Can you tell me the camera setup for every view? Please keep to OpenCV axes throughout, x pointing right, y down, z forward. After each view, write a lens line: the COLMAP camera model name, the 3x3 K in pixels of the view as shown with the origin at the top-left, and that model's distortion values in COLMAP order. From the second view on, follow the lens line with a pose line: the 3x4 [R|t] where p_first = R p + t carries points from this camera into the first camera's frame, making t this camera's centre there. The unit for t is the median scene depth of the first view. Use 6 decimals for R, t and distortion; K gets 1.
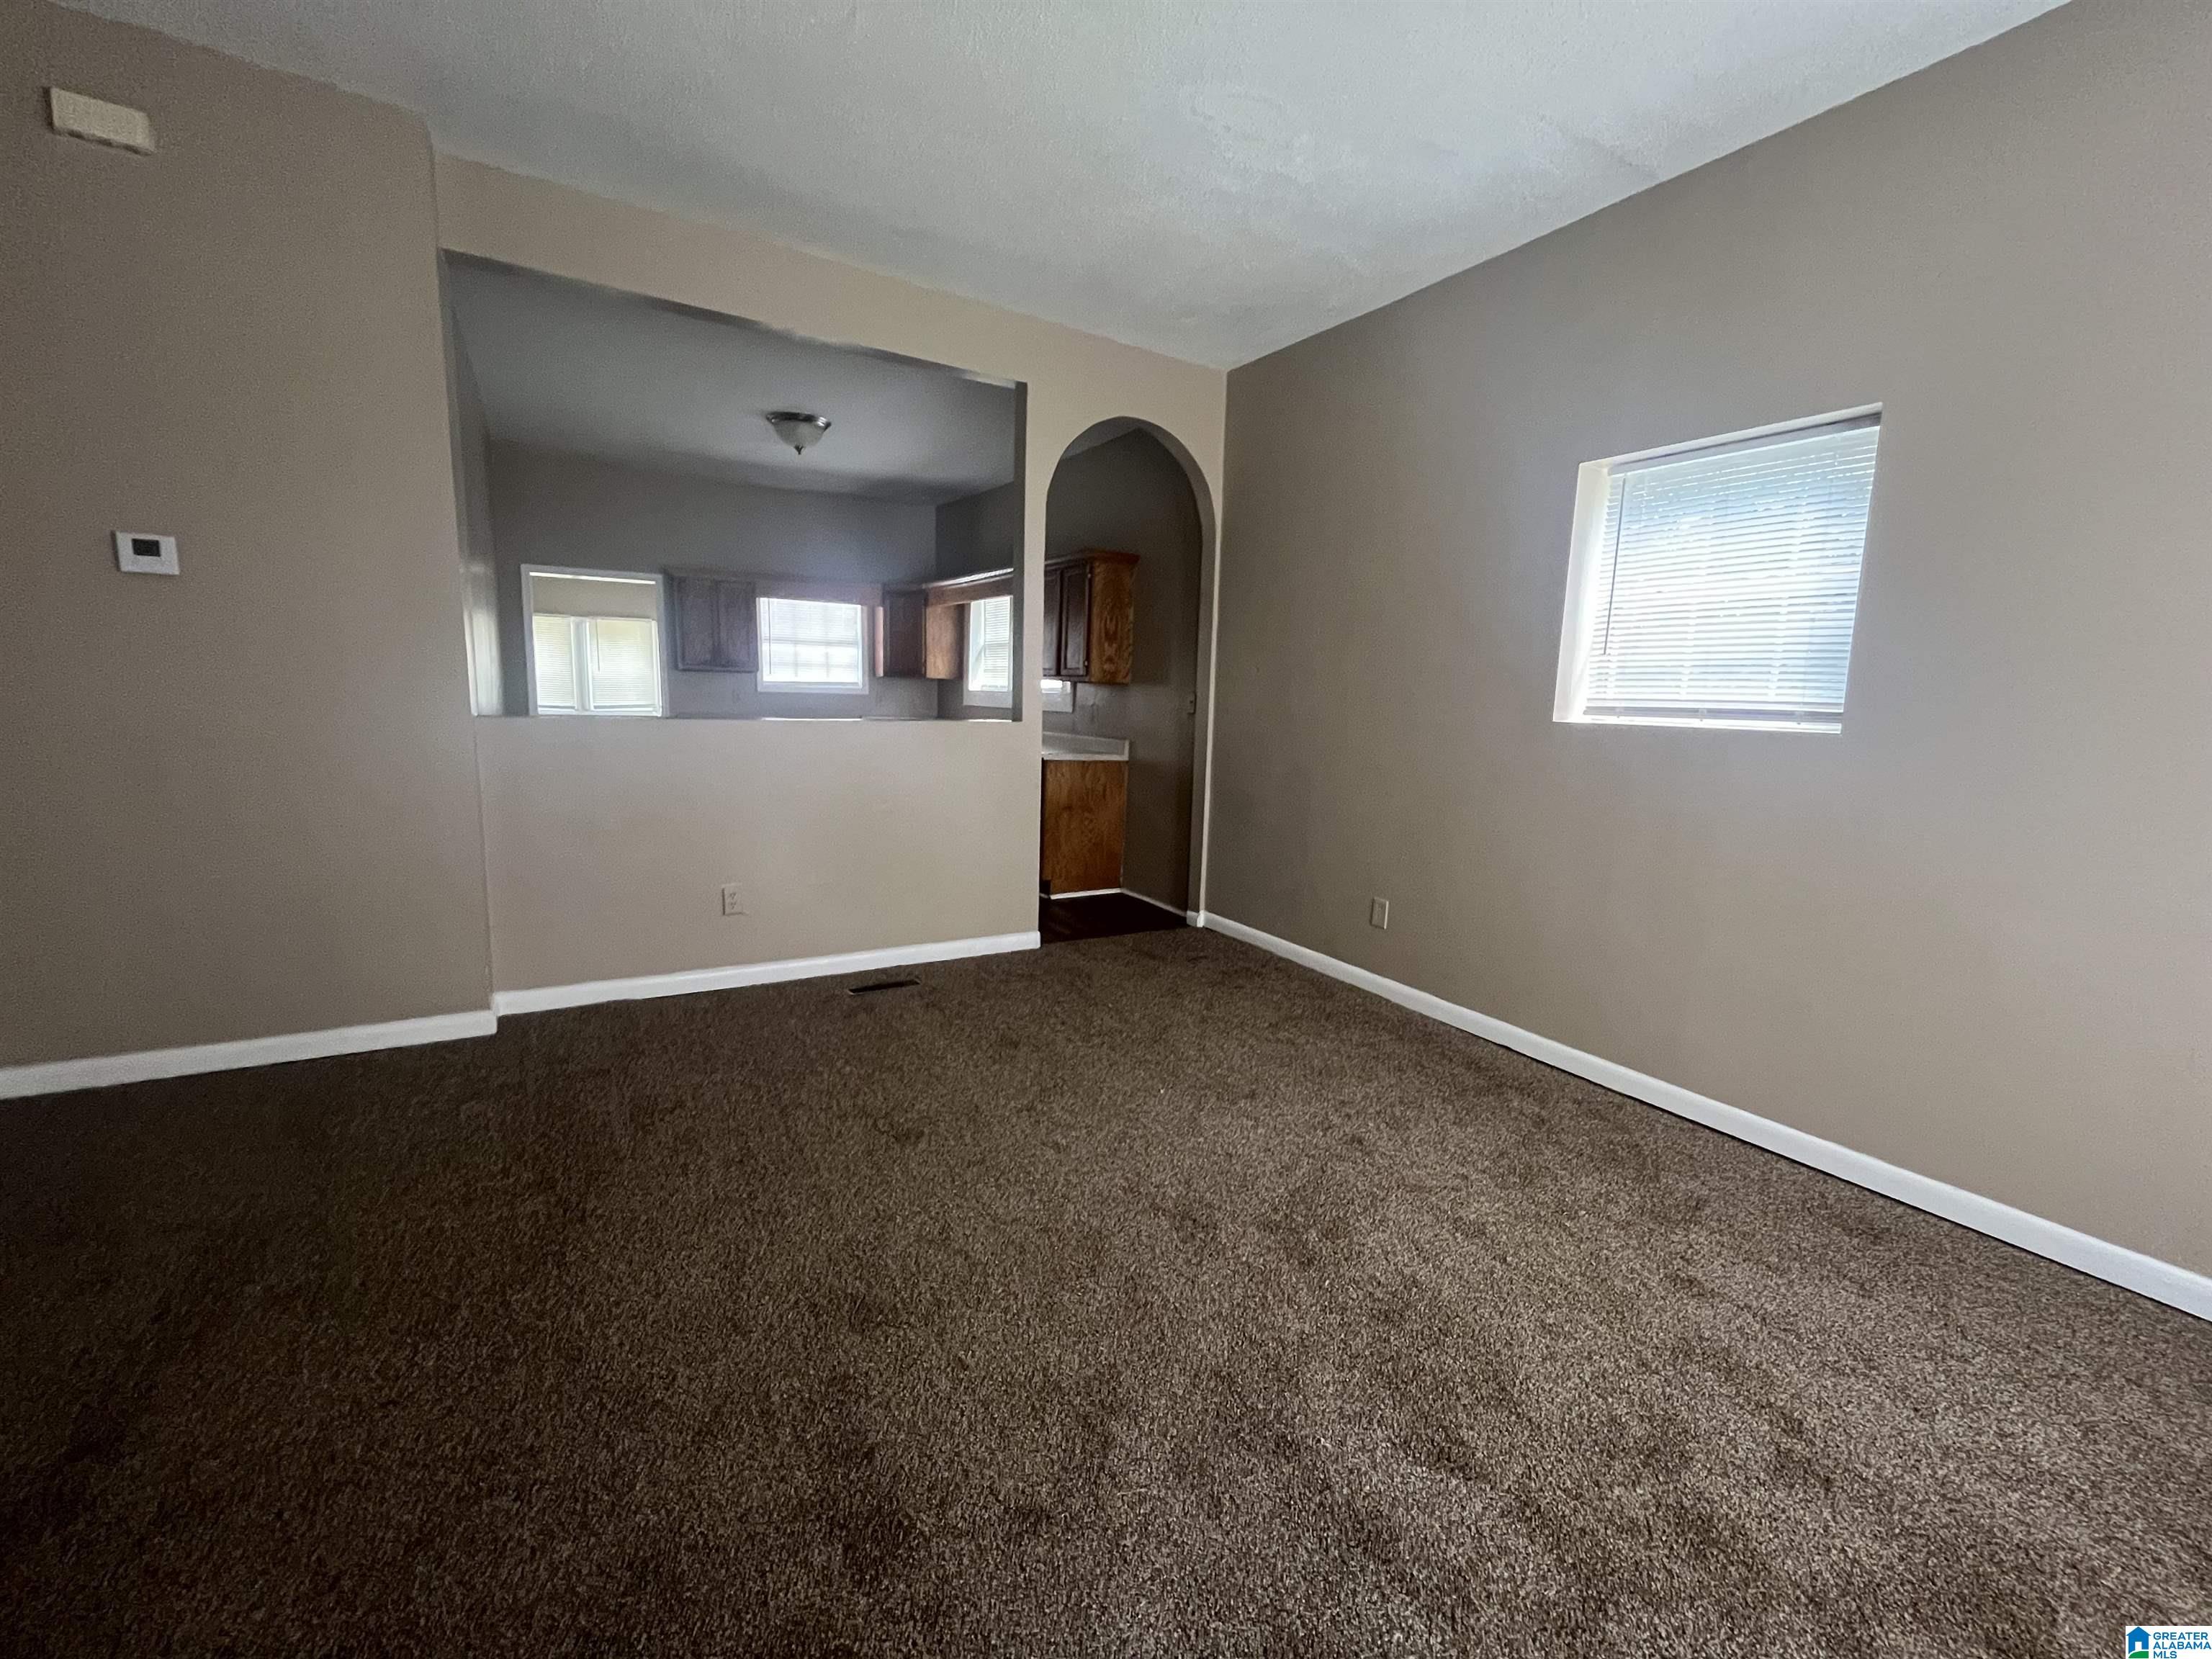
lens RADIAL K [[917.0, 0, 1104.5], [0, 917.0, 826.3], [0, 0, 1]] dist [0.011815, -0.000024]
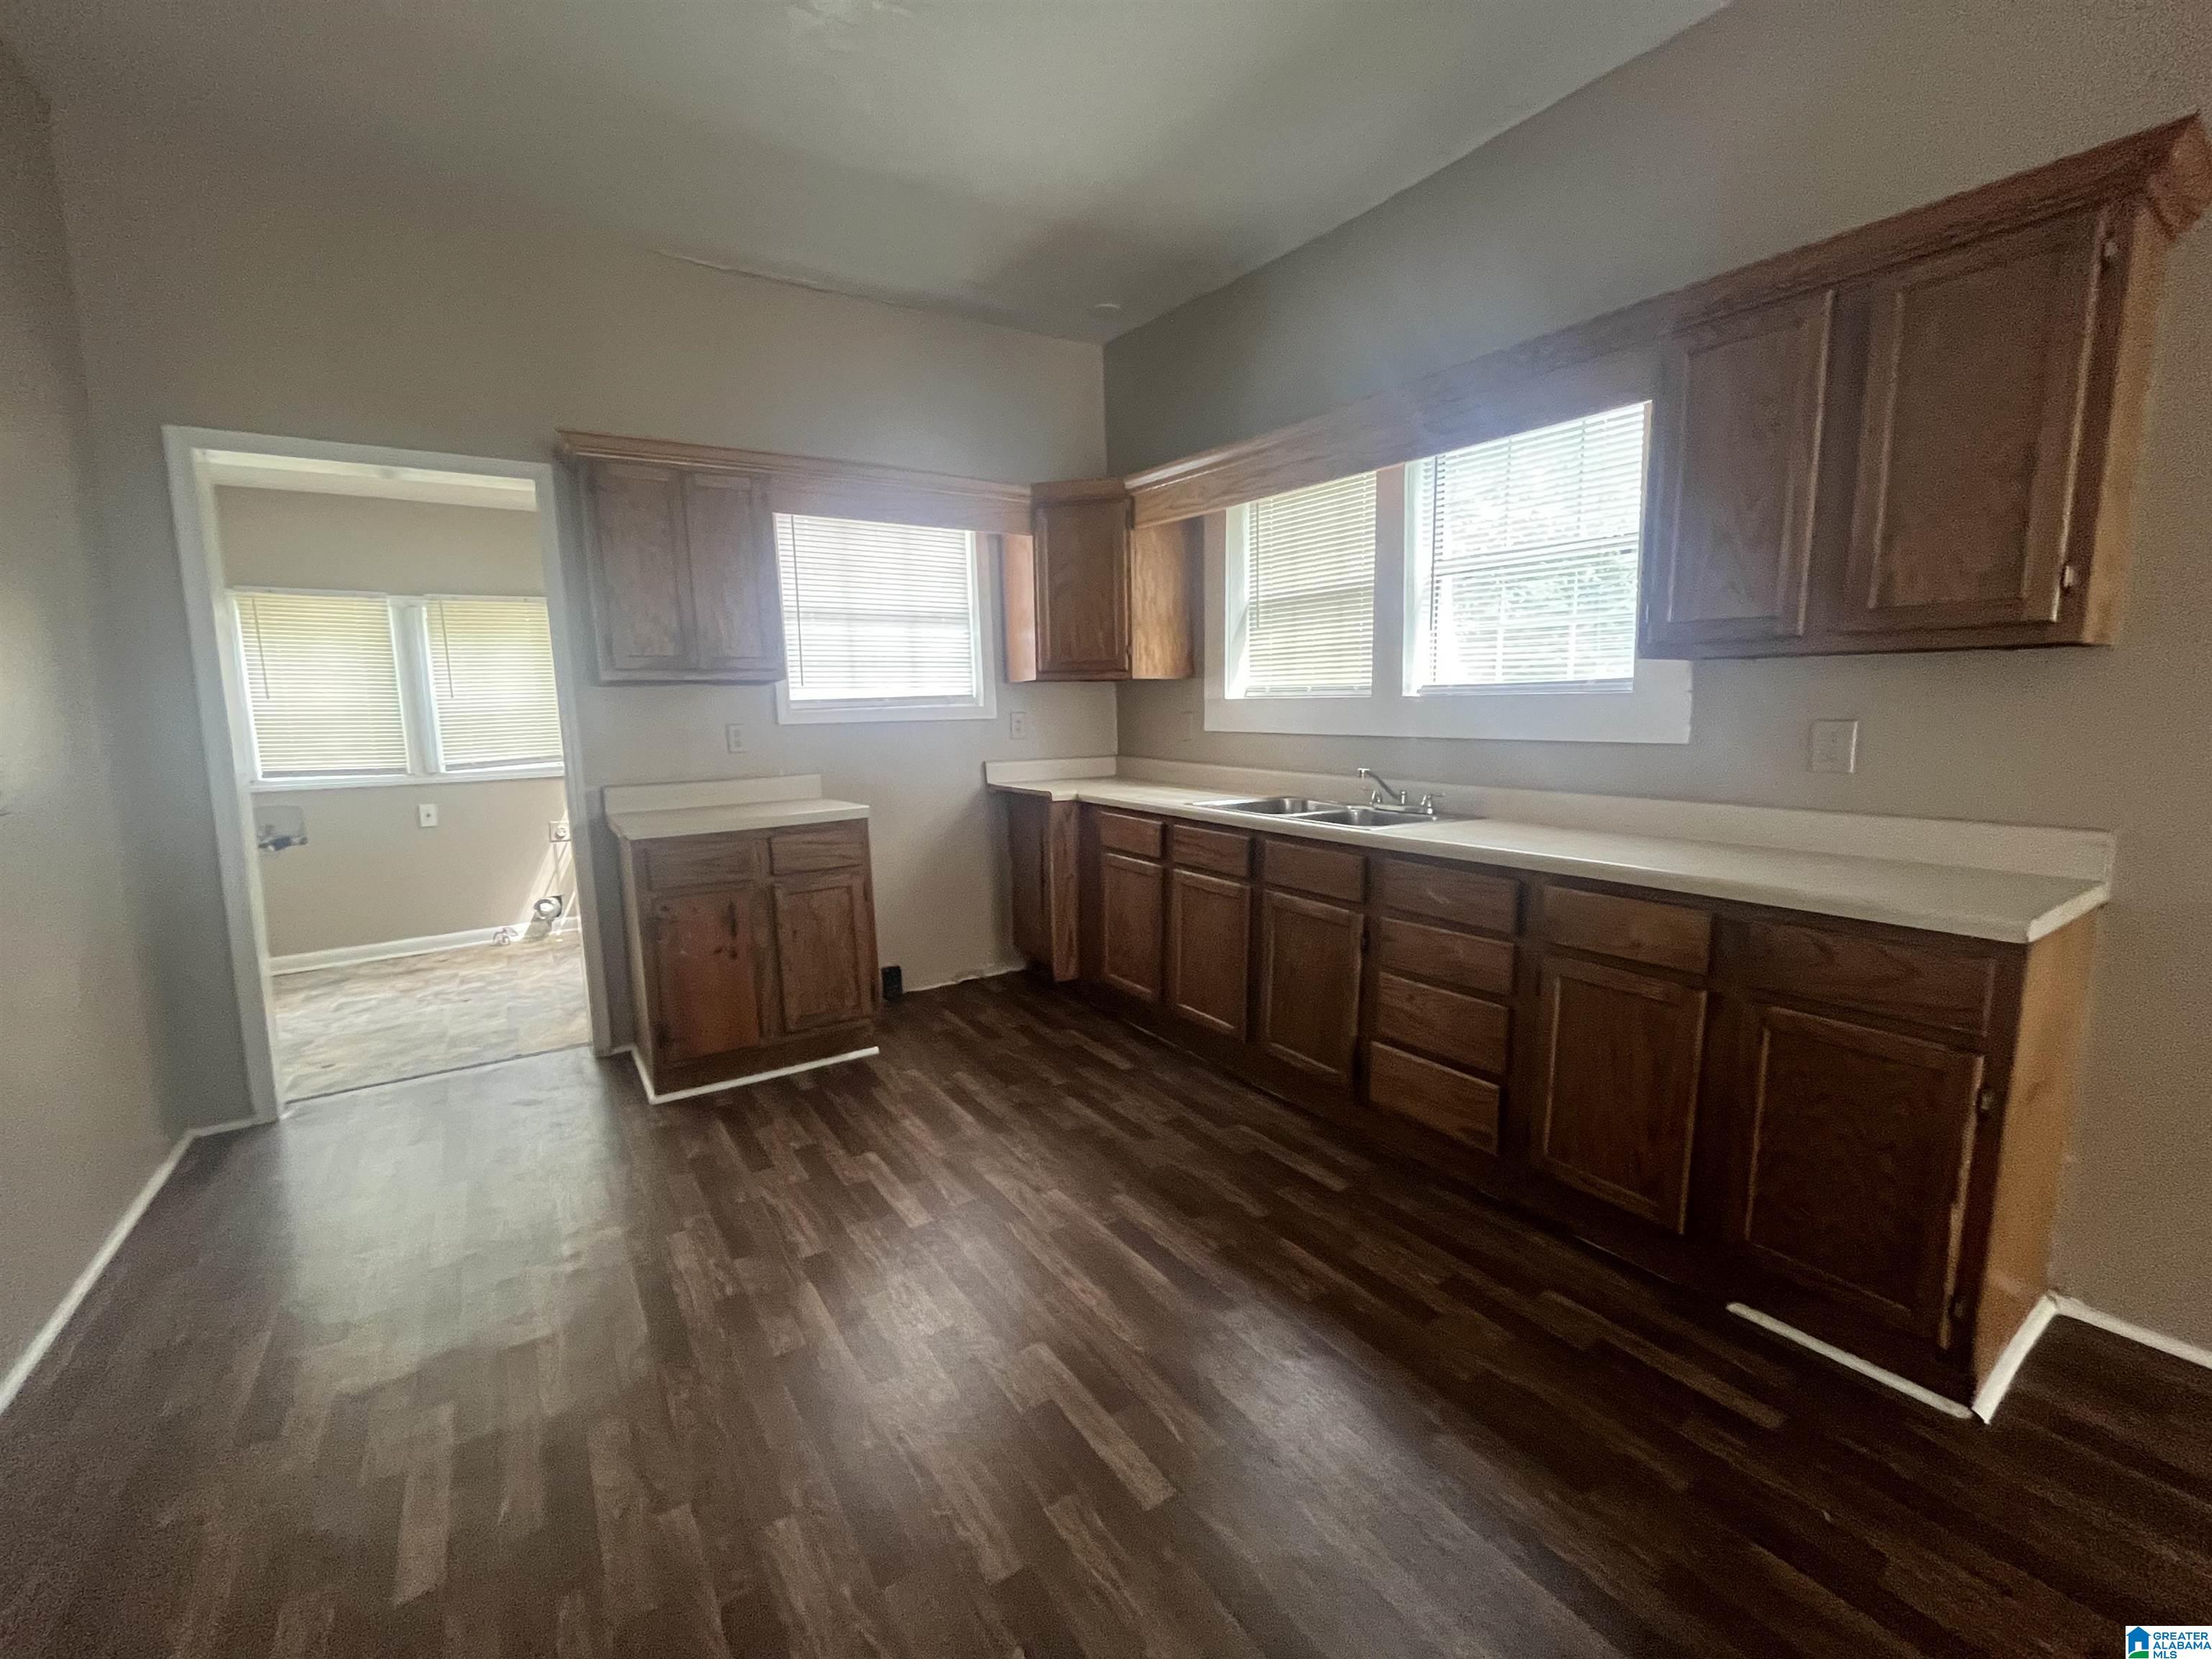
lens RADIAL K [[917.0, 0, 1106.7], [0, 917.0, 830.8], [0, 0, 1]] dist [0.011815, -0.000024]
pose [[0.997241, -0.054729, 0.050146, -0.235565], [0.054954, 0.998484, -0.003128, -0.081220], [-0.049899, 0.005876, 0.998737, 0.521346]]
